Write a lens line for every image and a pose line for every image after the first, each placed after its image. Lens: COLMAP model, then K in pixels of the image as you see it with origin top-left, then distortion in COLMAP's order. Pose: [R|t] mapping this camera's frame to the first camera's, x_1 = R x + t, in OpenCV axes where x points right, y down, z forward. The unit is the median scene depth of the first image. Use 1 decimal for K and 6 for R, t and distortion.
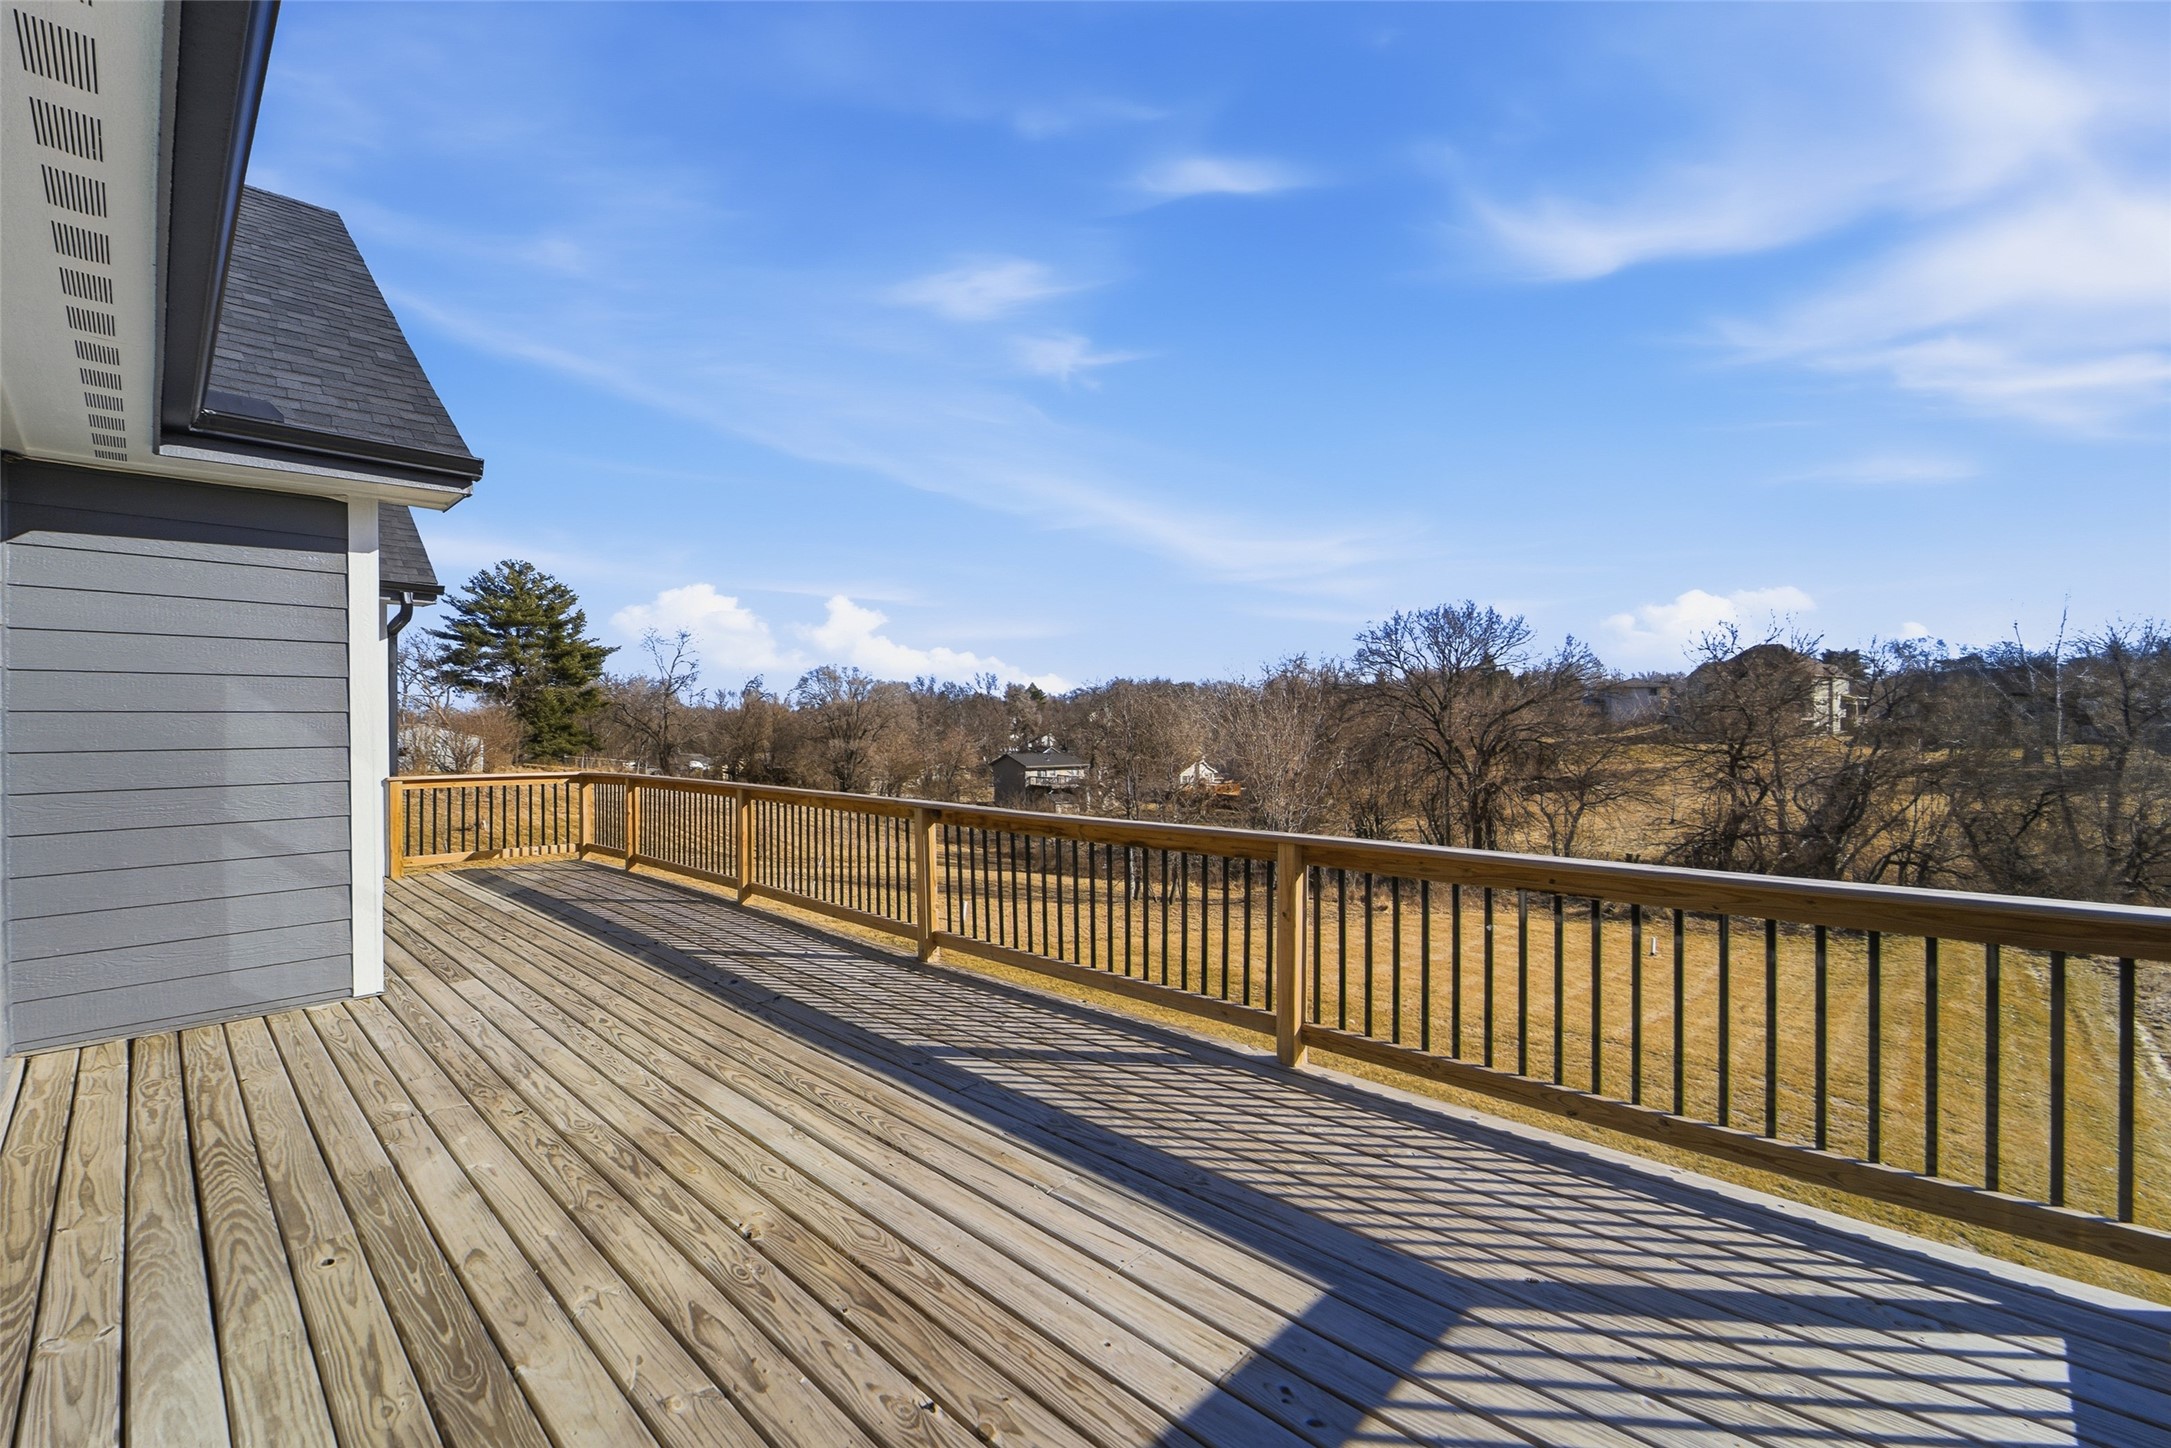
lens RADIAL K [[904.7, 0, 1111.2], [0, 904.7, 717.4], [0, 0, 1]] dist [0.002223, -0.000044]
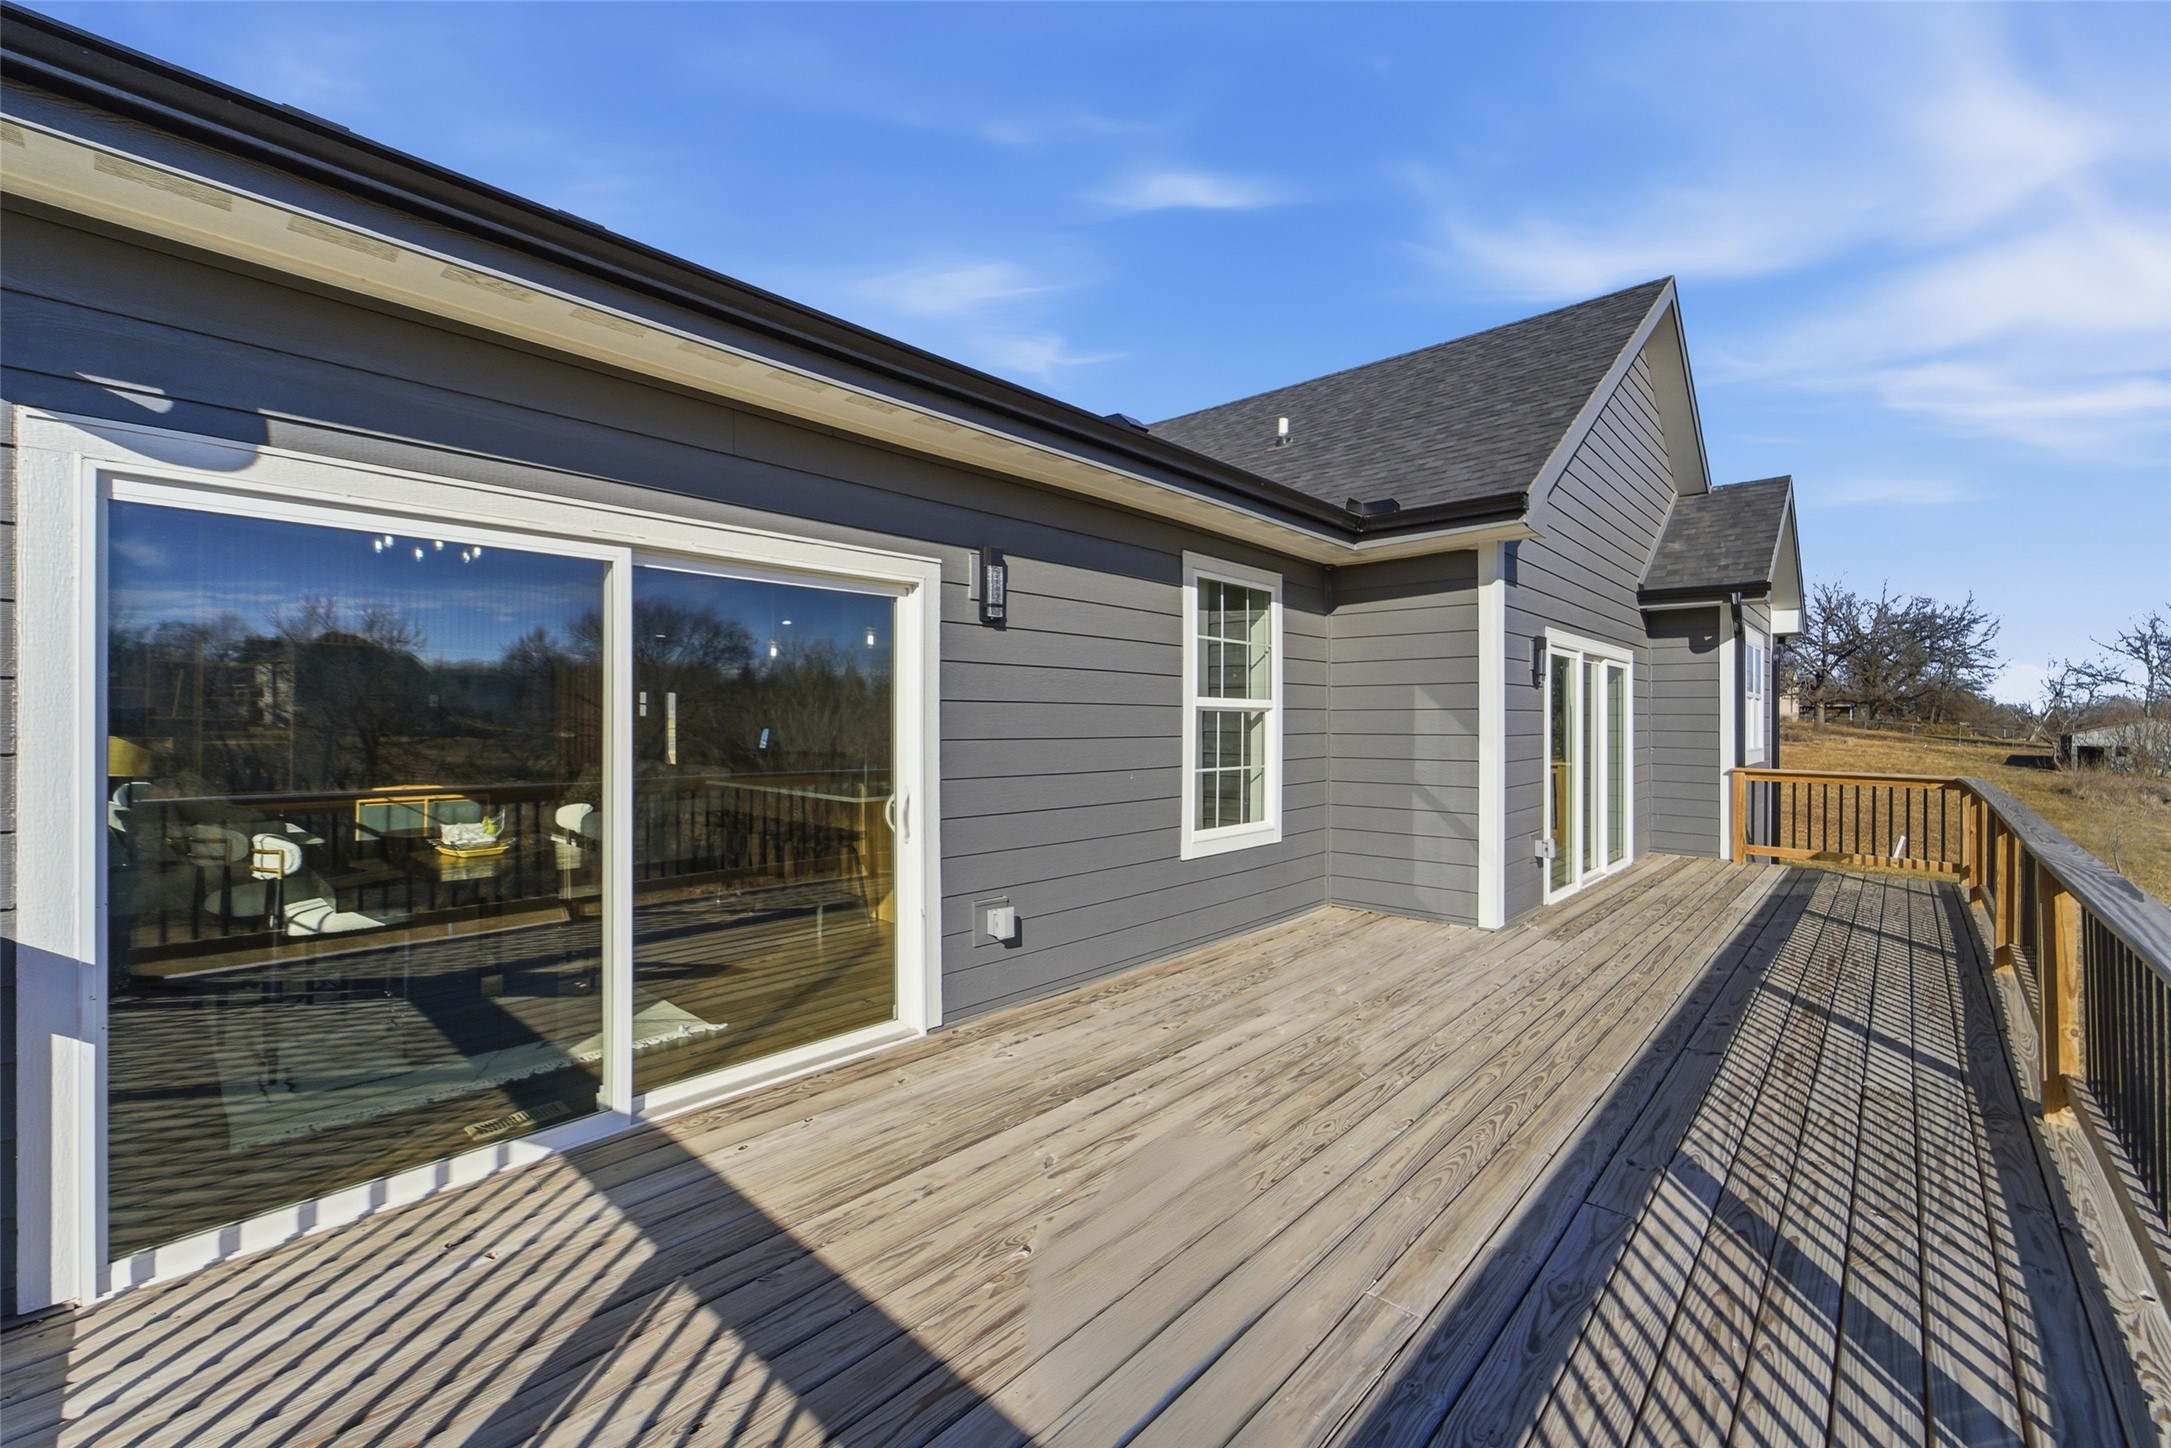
lens RADIAL K [[904.7, 0, 1111.2], [0, 904.7, 717.4], [0, 0, 1]] dist [0.002223, -0.000044]
pose [[-0.011950, -0.006096, -0.999910, 0.487594], [0.009359, 0.999937, -0.006208, 0.012256], [0.999885, -0.009432, -0.011892, 0.519072]]
